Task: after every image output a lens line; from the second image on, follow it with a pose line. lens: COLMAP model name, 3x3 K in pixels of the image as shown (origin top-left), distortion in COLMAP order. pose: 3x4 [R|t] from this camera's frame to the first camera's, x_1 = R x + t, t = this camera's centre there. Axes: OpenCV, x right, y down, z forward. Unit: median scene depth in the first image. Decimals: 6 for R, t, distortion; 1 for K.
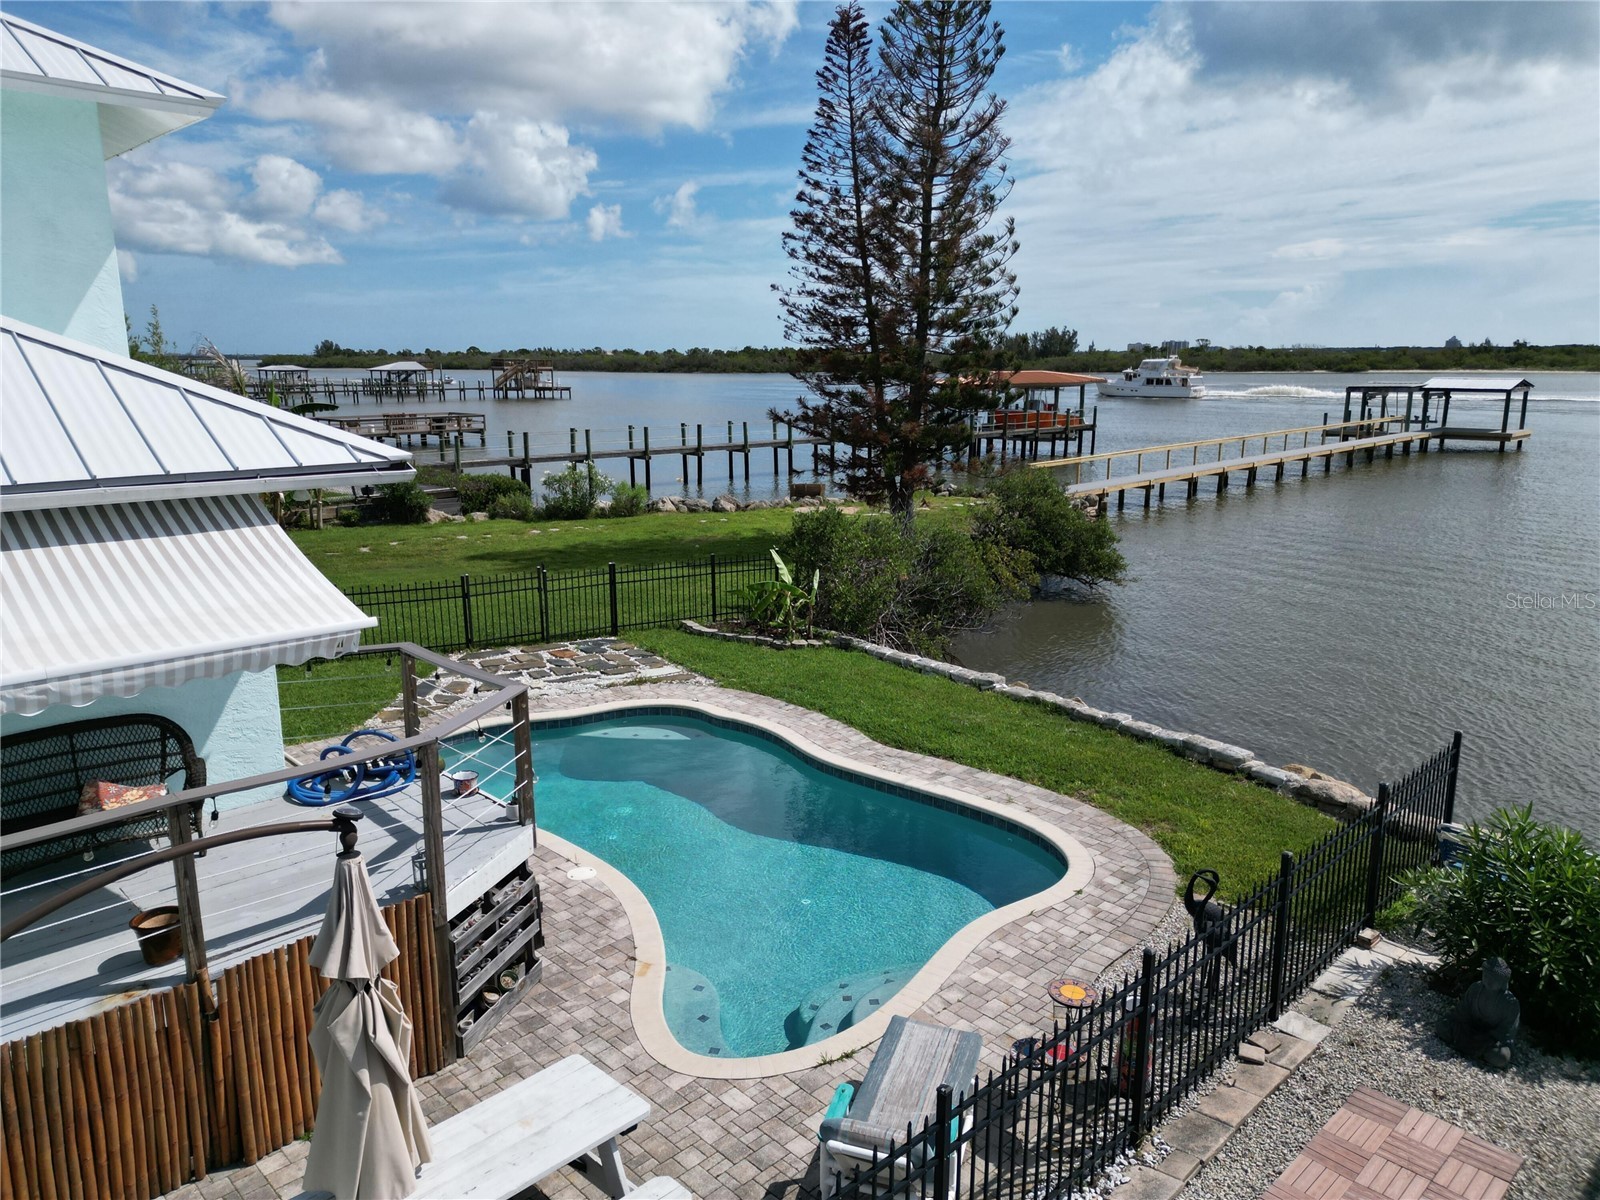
lens RADIAL K [[1132.1, 0, 793.6], [0, 1132.1, 603.8], [0, 0, 1]] dist [0.086809, -0.096485]
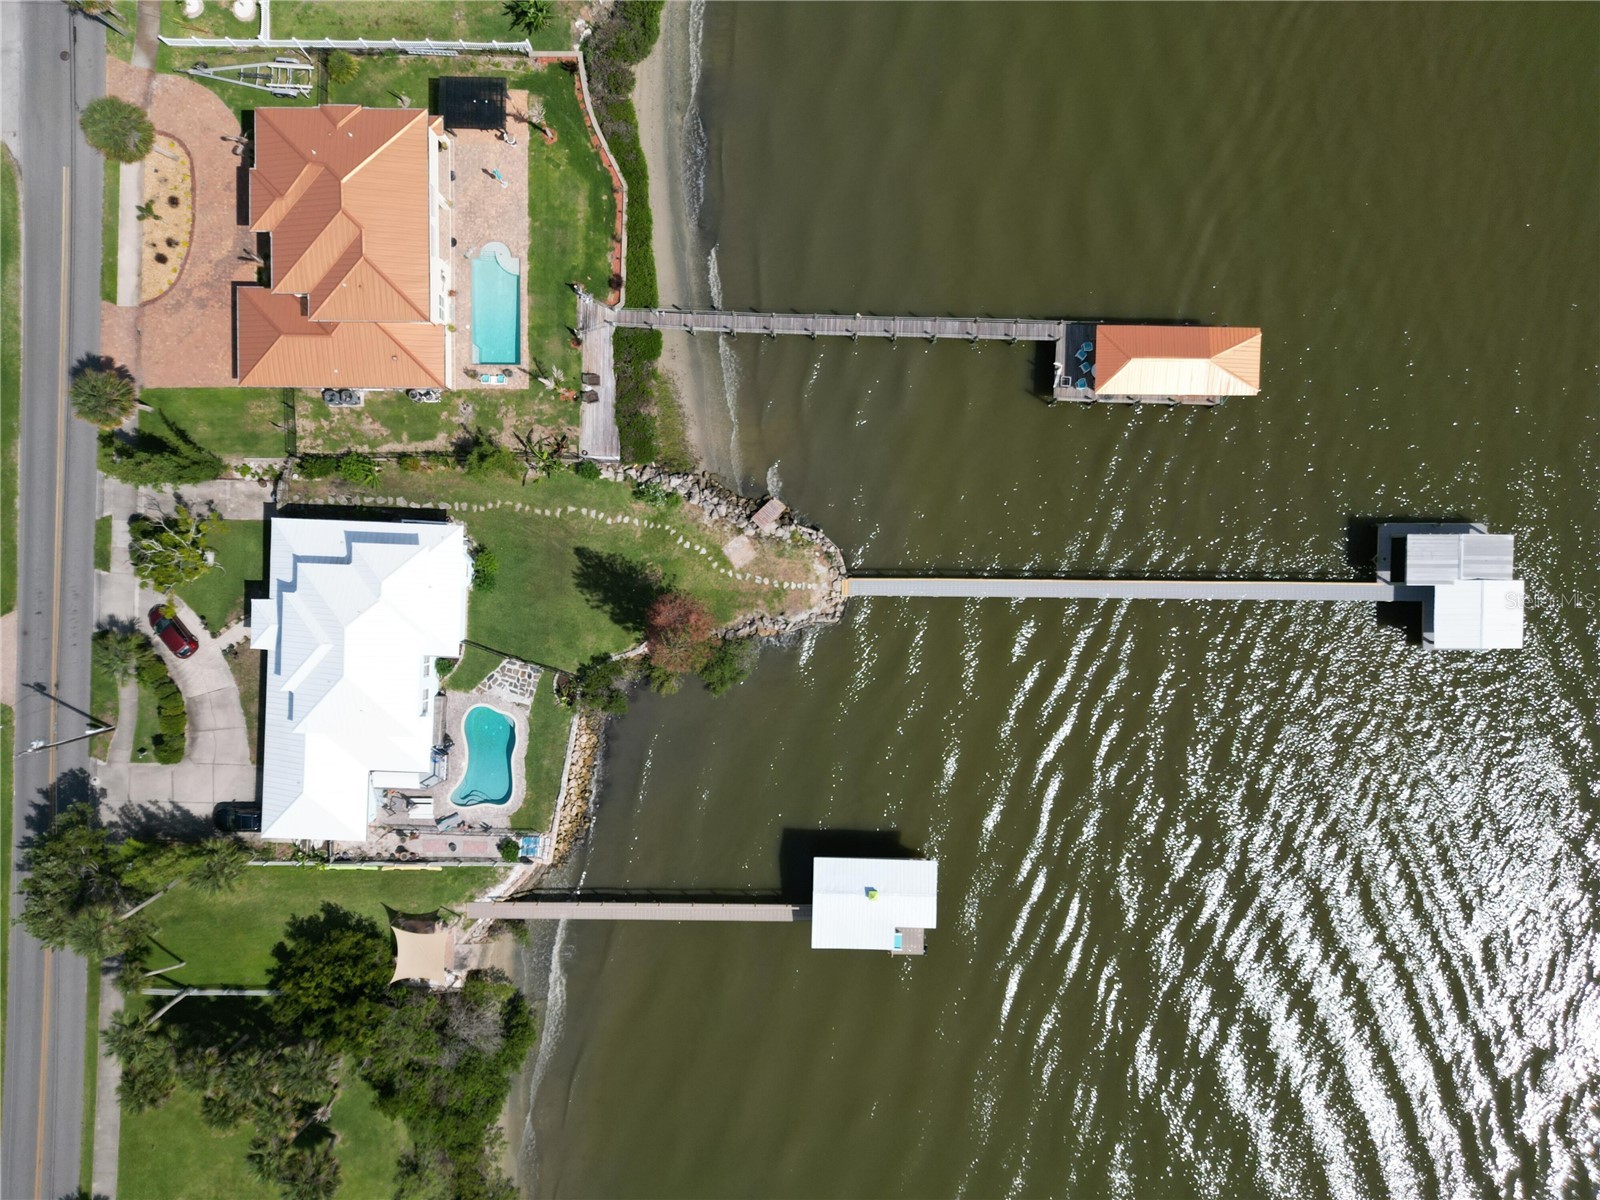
lens RADIAL K [[1132.1, 0, 793.6], [0, 1132.1, 603.8], [0, 0, 1]] dist [0.086809, -0.096485]
pose [[0.695850, 0.717804, 0.023470, 0.293462], [-0.153504, 0.116726, 0.981230, -5.394873], [0.701591, -0.686391, 0.191409, 1.191186]]
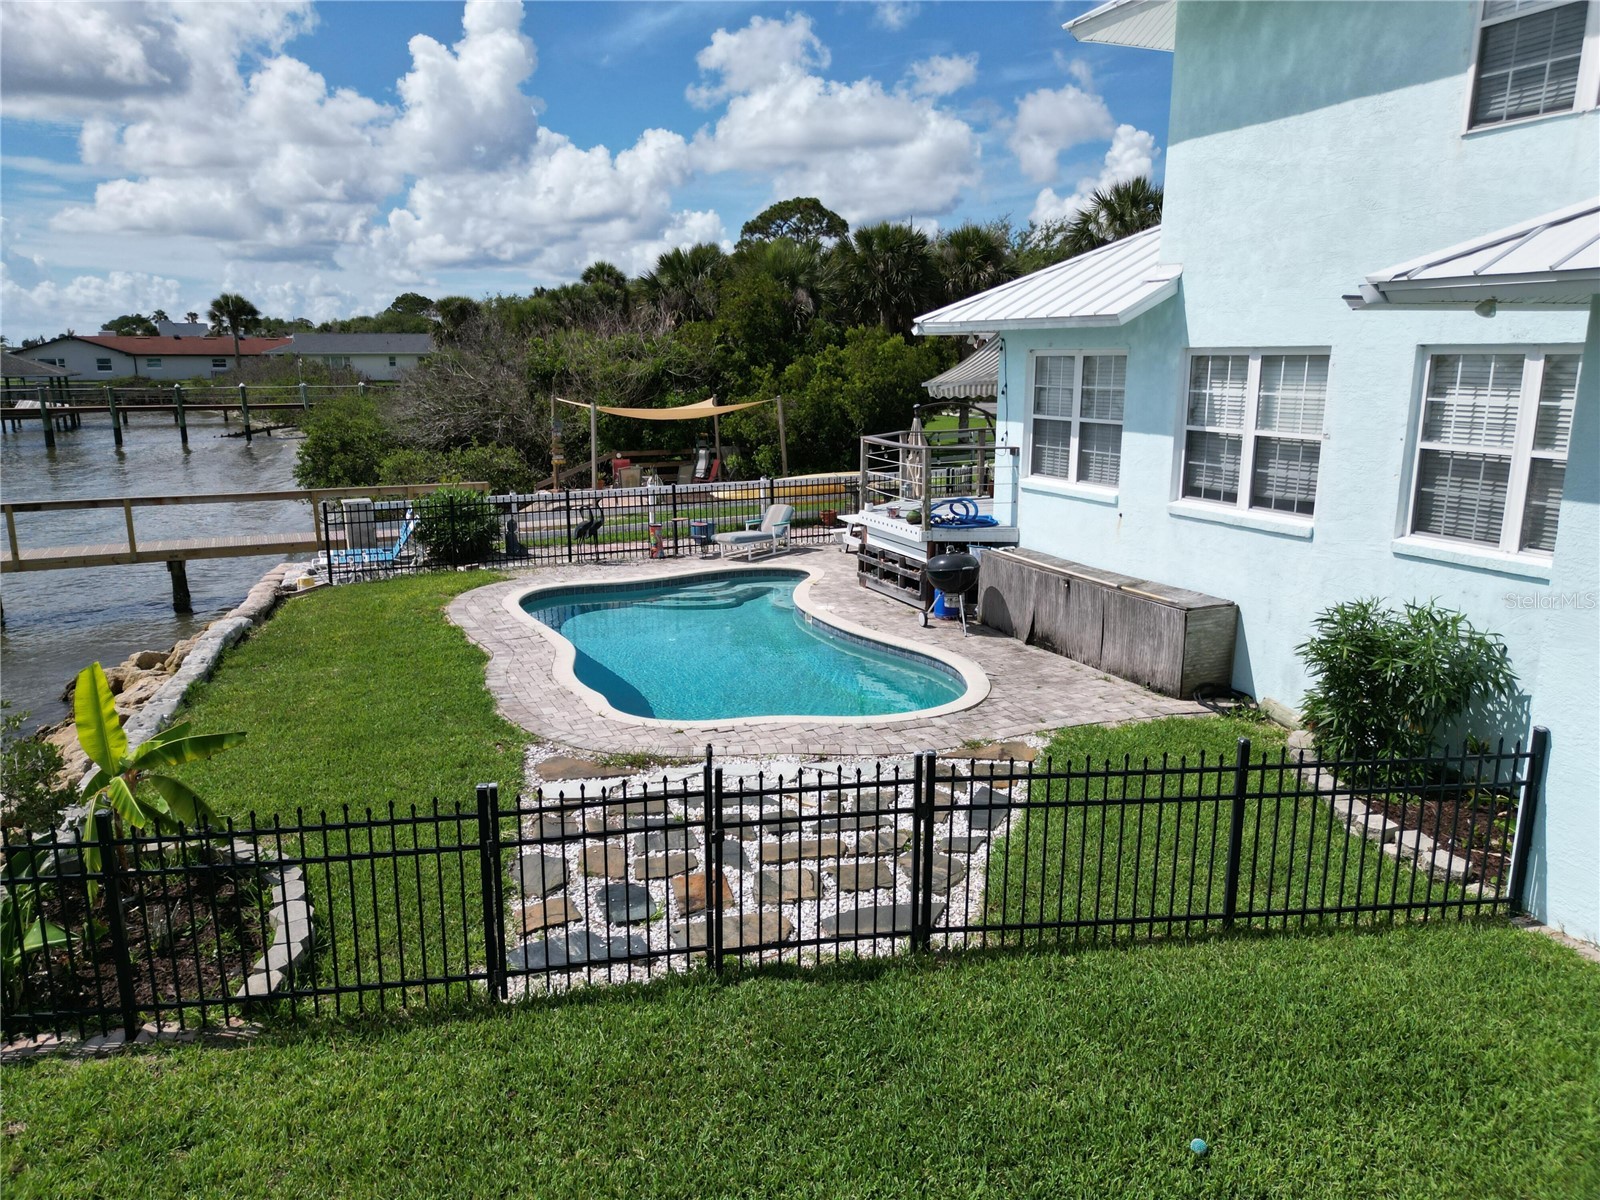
lens RADIAL K [[1133.8, 0, 797.3], [0, 1133.8, 603.9], [0, 0, 1]] dist [0.089970, -0.096267]
pose [[-0.941363, -0.072196, 0.329581, -0.401222], [0.073645, 0.909317, 0.409536, -0.244489], [-0.329260, 0.409794, -0.850680, 1.427640]]
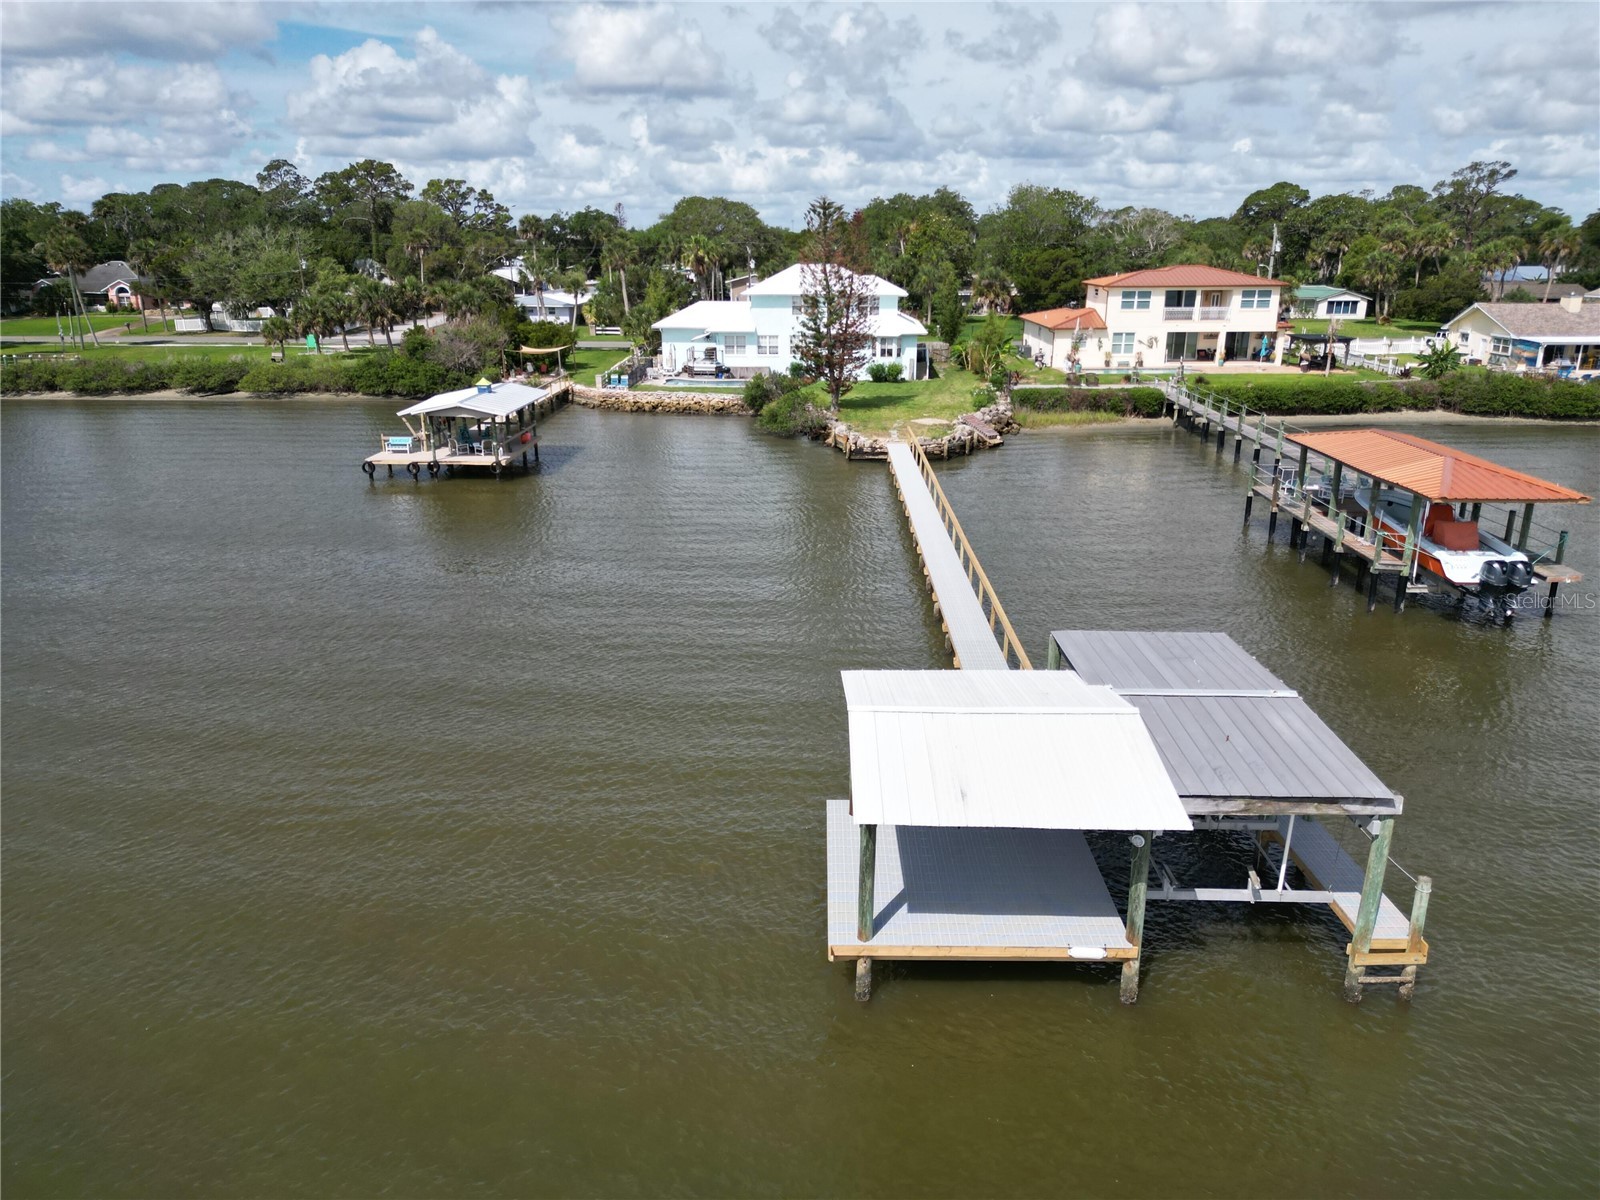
lens RADIAL K [[1135.3, 0, 800.0], [0, 1135.3, 600.0], [0, 0, 1]] dist [0.114380, -0.088733]
pose [[-0.718808, 0.207015, -0.663671, 3.560480], [-0.149659, 0.886177, 0.438512, -1.450737], [0.678909, 0.414530, -0.606010, 4.856140]]
